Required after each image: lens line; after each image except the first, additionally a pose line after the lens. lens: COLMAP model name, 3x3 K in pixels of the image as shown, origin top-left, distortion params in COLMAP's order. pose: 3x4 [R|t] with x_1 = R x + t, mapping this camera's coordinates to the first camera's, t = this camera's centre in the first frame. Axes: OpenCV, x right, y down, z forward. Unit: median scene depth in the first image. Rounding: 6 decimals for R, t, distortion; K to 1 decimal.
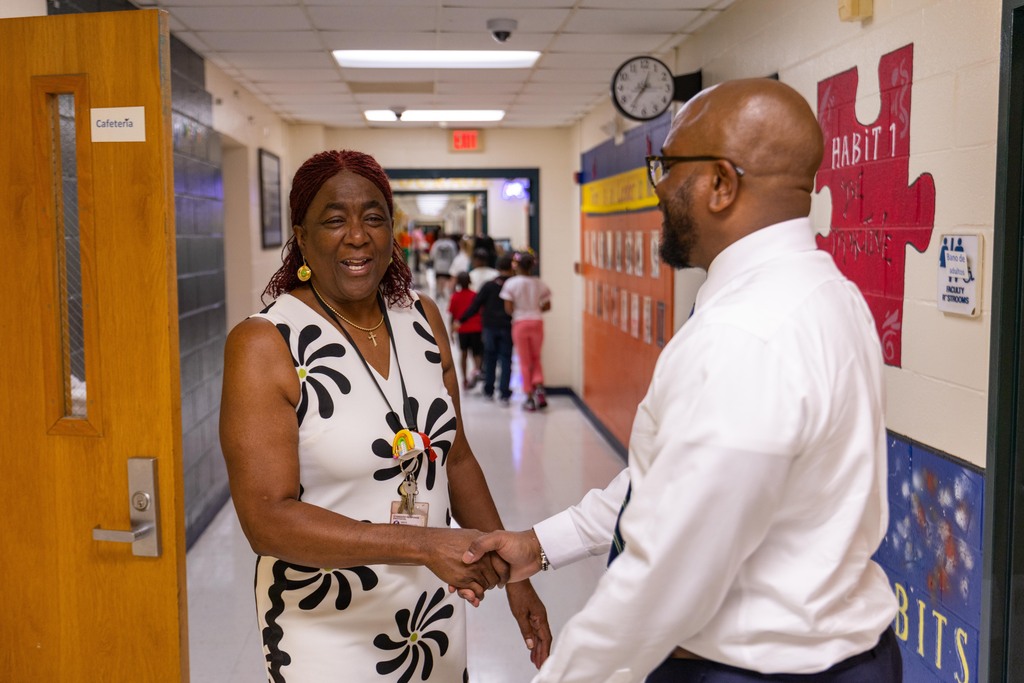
lens RADIAL K [[1076.9, 0, 515.2], [0, 1076.9, 339.1], [0, 0, 1]] dist [-0.014018, 0.000000]
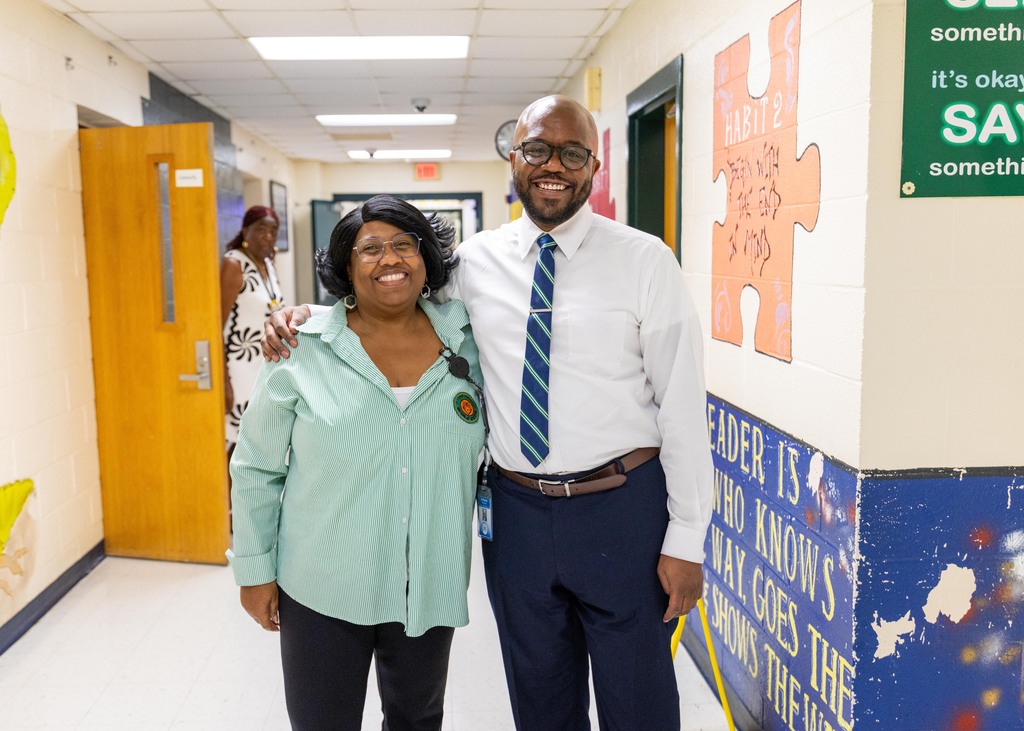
lens RADIAL K [[1010.5, 0, 510.4], [0, 1010.5, 364.5], [0, 0, 1]] dist [-0.015239, 0.000000]
pose [[0.999885, -0.006495, -0.013728, 0.109684], [0.006707, 0.999858, 0.015430, 0.053598], [0.013626, -0.015520, 0.999787, -0.377302]]
